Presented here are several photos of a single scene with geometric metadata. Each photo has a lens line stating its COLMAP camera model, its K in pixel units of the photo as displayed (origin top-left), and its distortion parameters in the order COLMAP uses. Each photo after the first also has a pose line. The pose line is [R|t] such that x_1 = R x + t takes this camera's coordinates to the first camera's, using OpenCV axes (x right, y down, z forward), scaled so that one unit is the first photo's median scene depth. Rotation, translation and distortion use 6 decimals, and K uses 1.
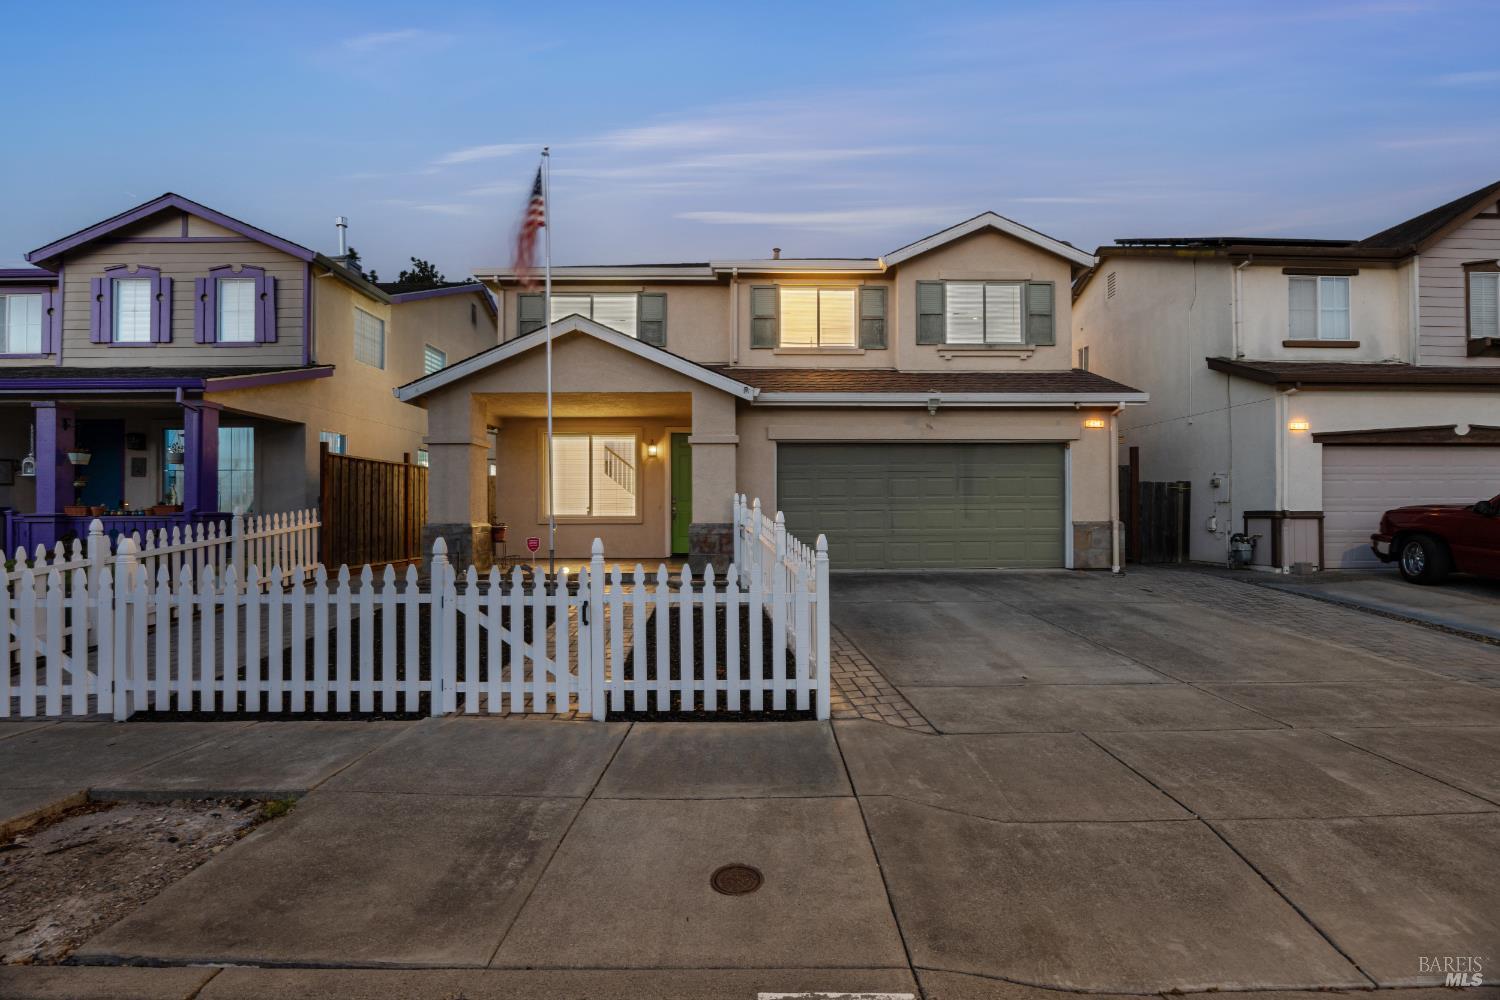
lens RADIAL K [[653.7, 0, 744.9], [0, 653.7, 504.2], [0, 0, 1]] dist [-0.021649, 0.000438]
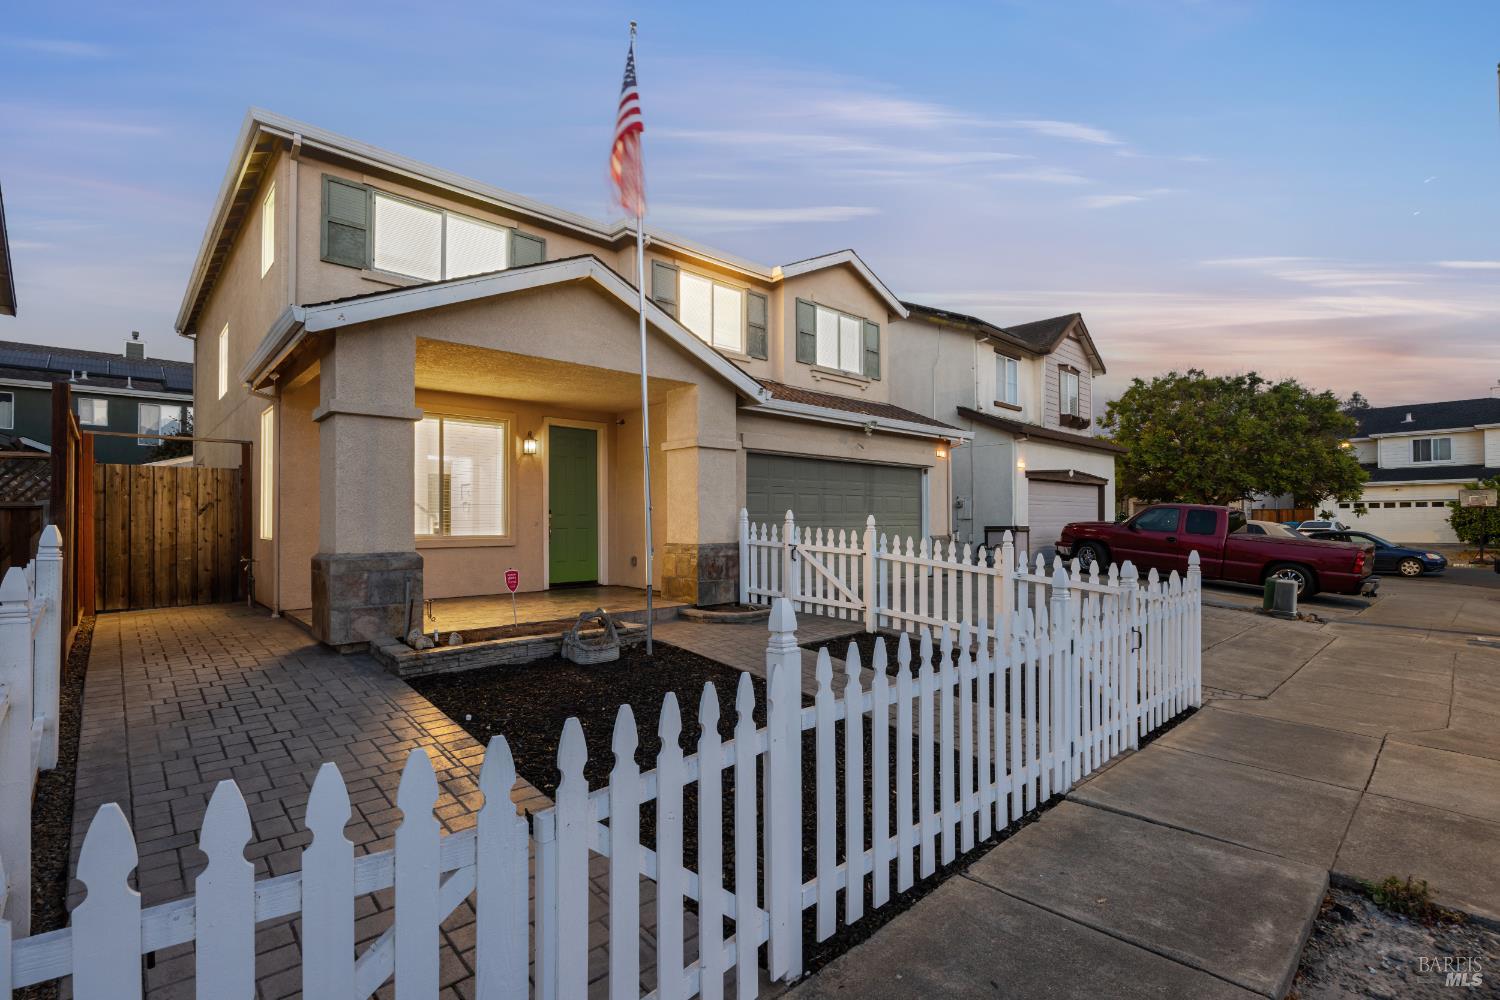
lens RADIAL K [[719.3, 0, 746.5], [0, 719.3, 510.0], [0, 0, 1]] dist [-0.009924, -0.000968]
pose [[0.721003, 0.012038, 0.692827, -0.560603], [-0.005841, 0.999919, -0.011296, -0.002912], [-0.692907, 0.004098, 0.721015, 0.257659]]
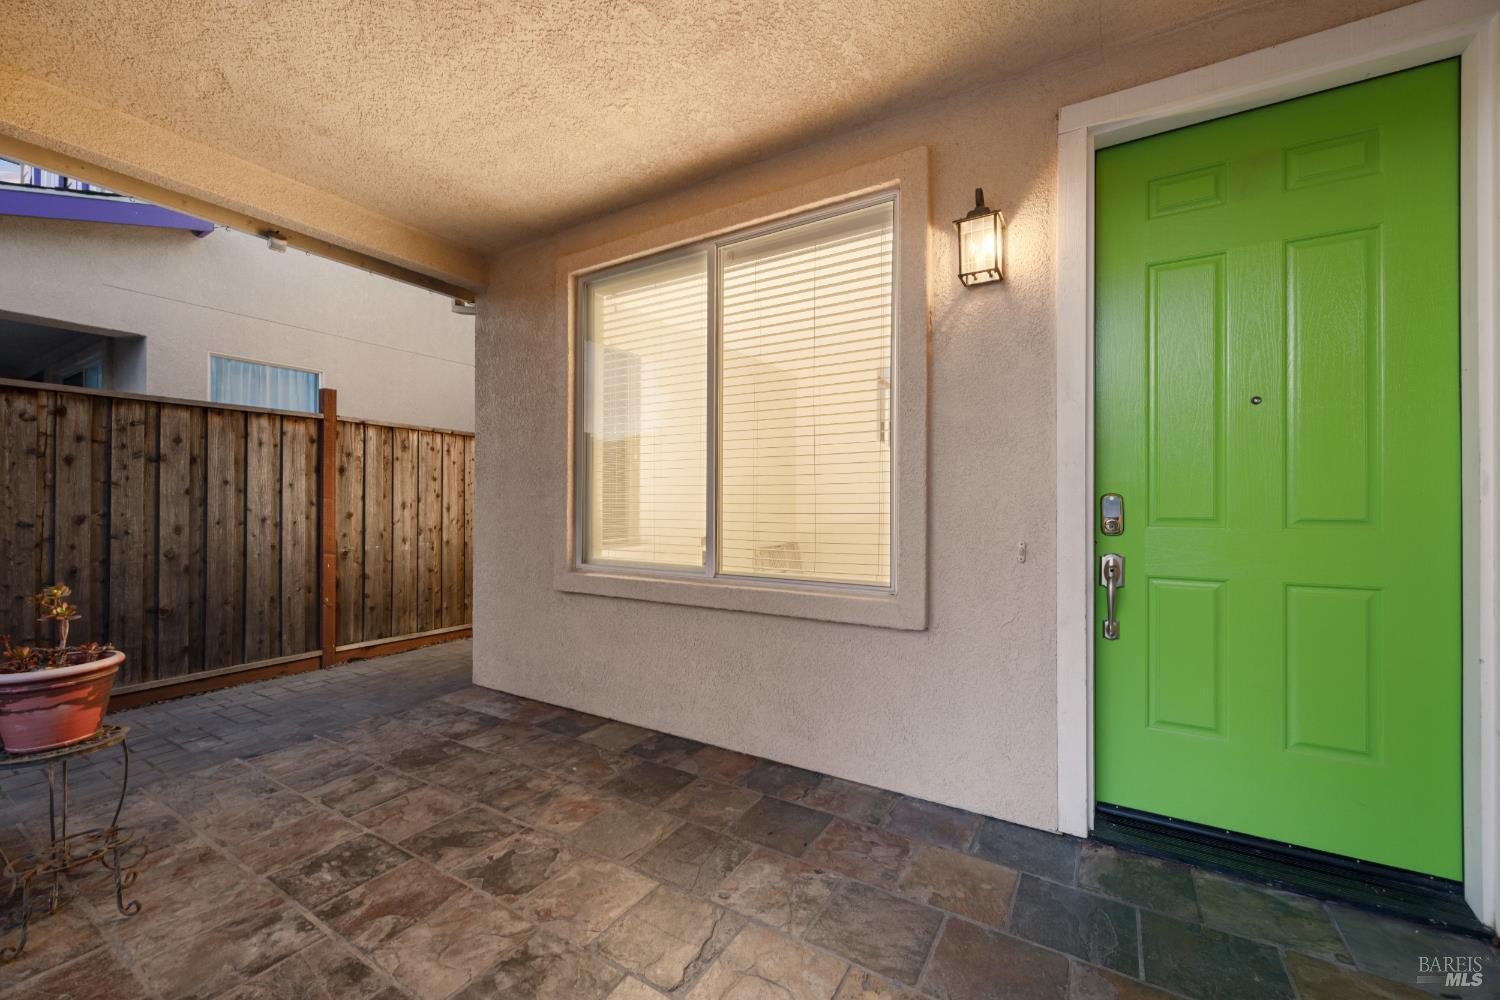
lens RADIAL K [[579.0, 0, 709.9], [0, 579.0, 498.6], [0, 0, 1]] dist [0.000810, -0.000512]
pose [[0.859608, -0.000895, -0.510954, -0.131552], [0.006462, 0.999938, 0.009119, -0.012996], [0.510914, -0.011140, 0.859560, 0.862462]]
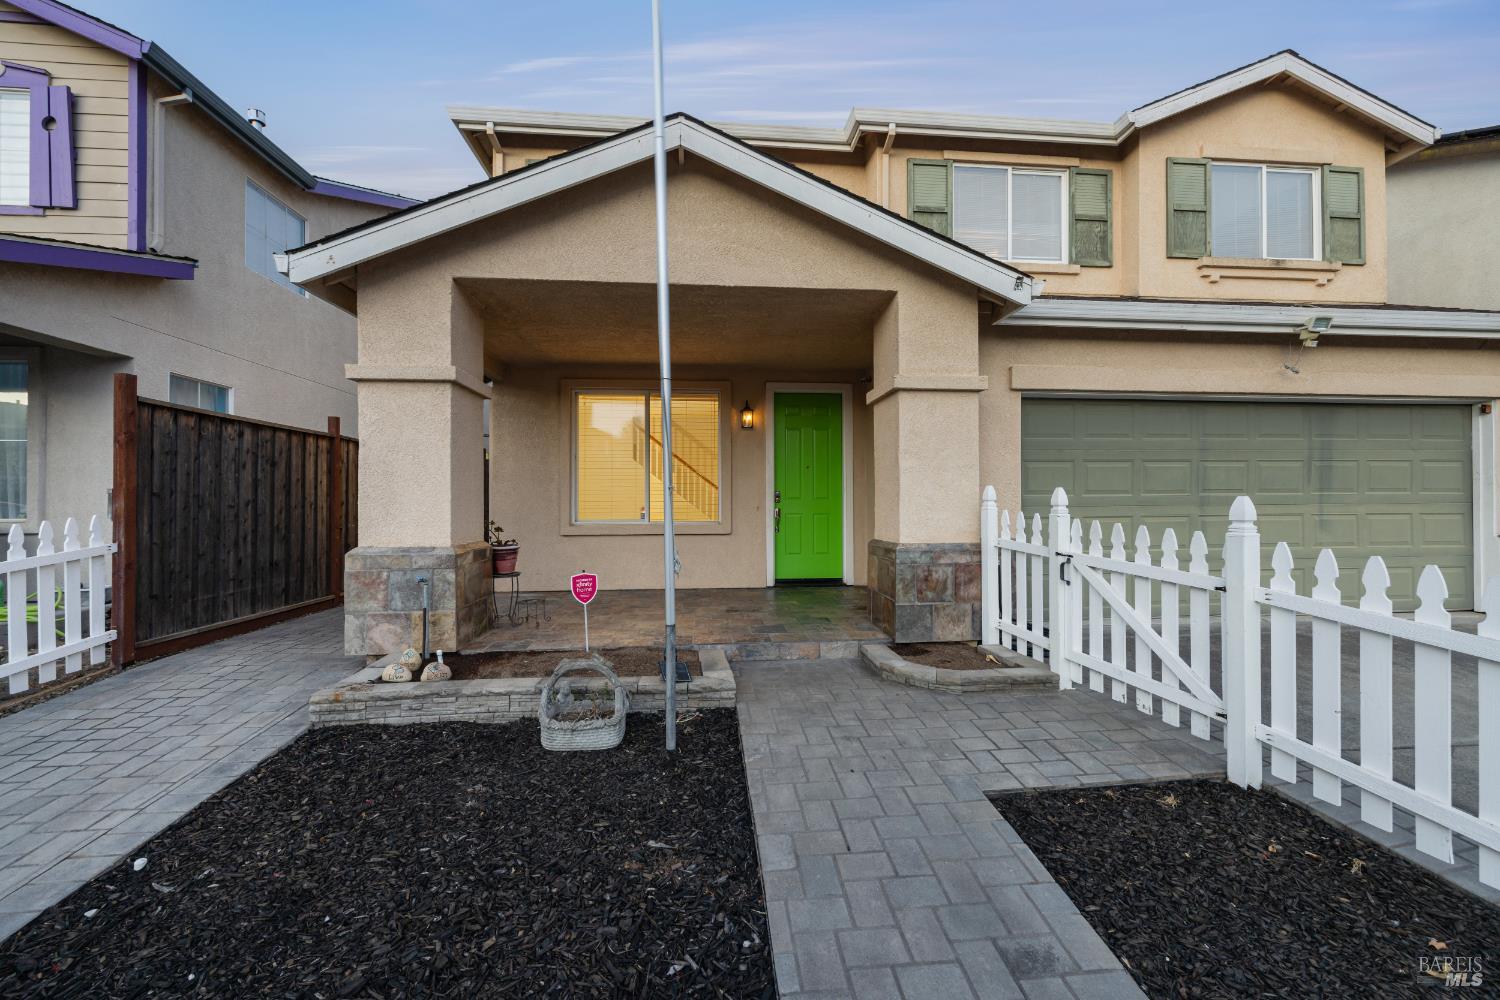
lens RADIAL K [[579.0, 0, 745.4], [0, 579.0, 499.9], [0, 0, 1]] dist [0.000810, -0.000512]
pose [[0.996141, 0.001112, 0.087757, -0.204410], [-0.001316, 0.999997, 0.002271, -0.005224], [-0.087754, -0.002378, 0.996139, 0.467202]]
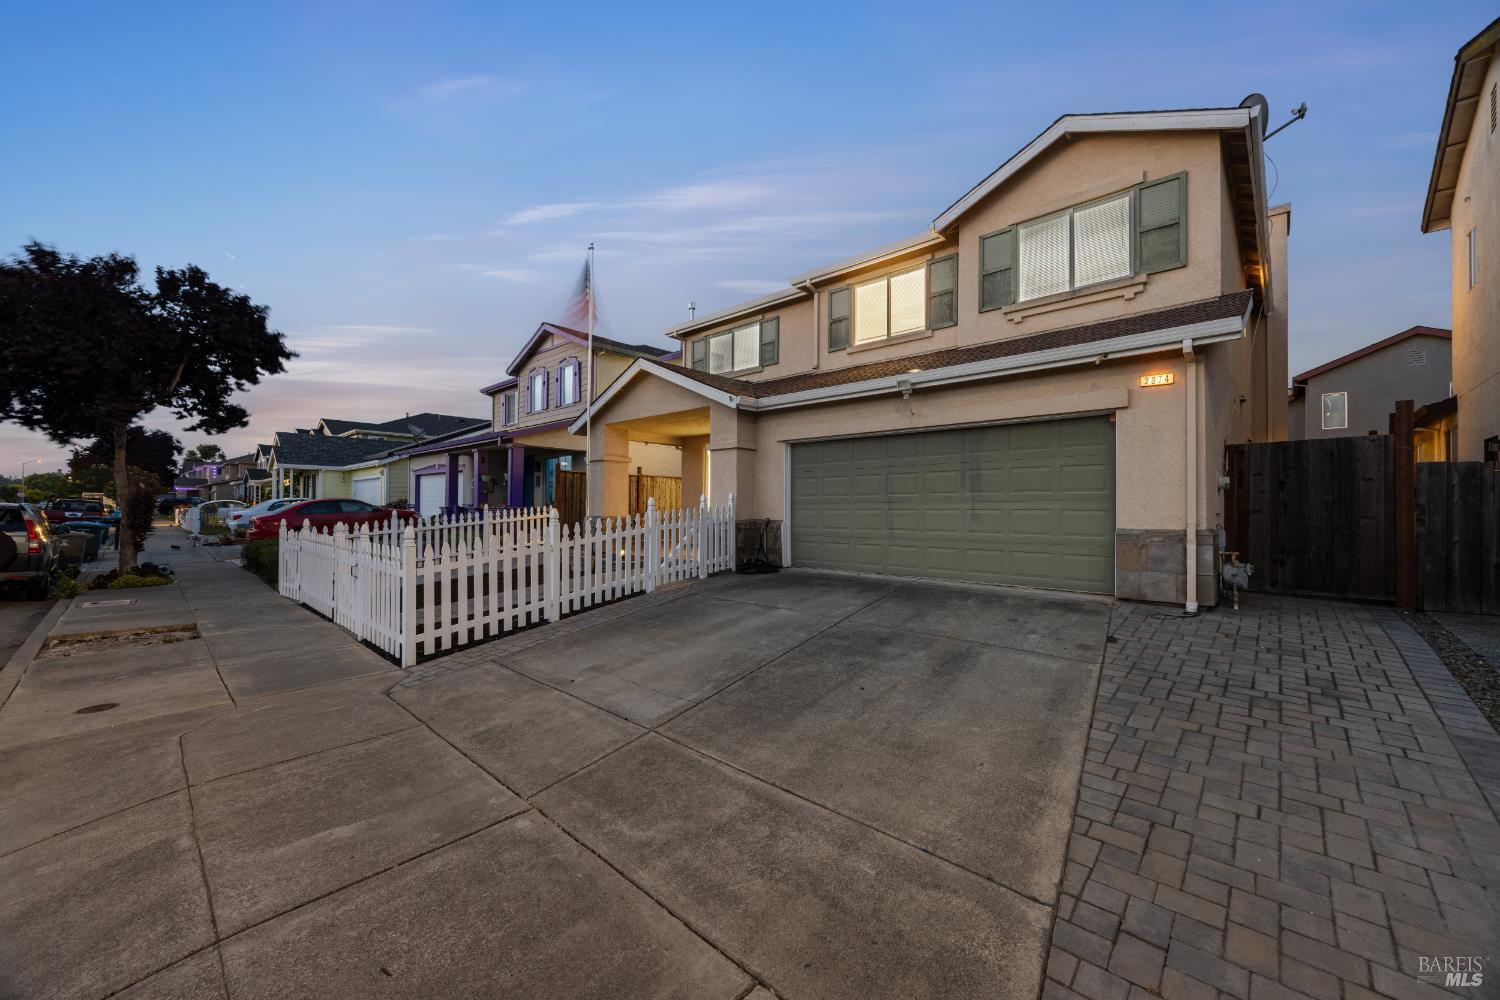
lens RADIAL K [[579.0, 0, 737.9], [0, 579.0, 495.2], [0, 0, 1]] dist [0.000810, -0.000512]
pose [[0.715569, -0.008723, -0.698488, 0.562824], [0.000324, 0.999926, -0.012156, -0.001102], [0.698542, 0.008472, 0.715519, 0.252622]]
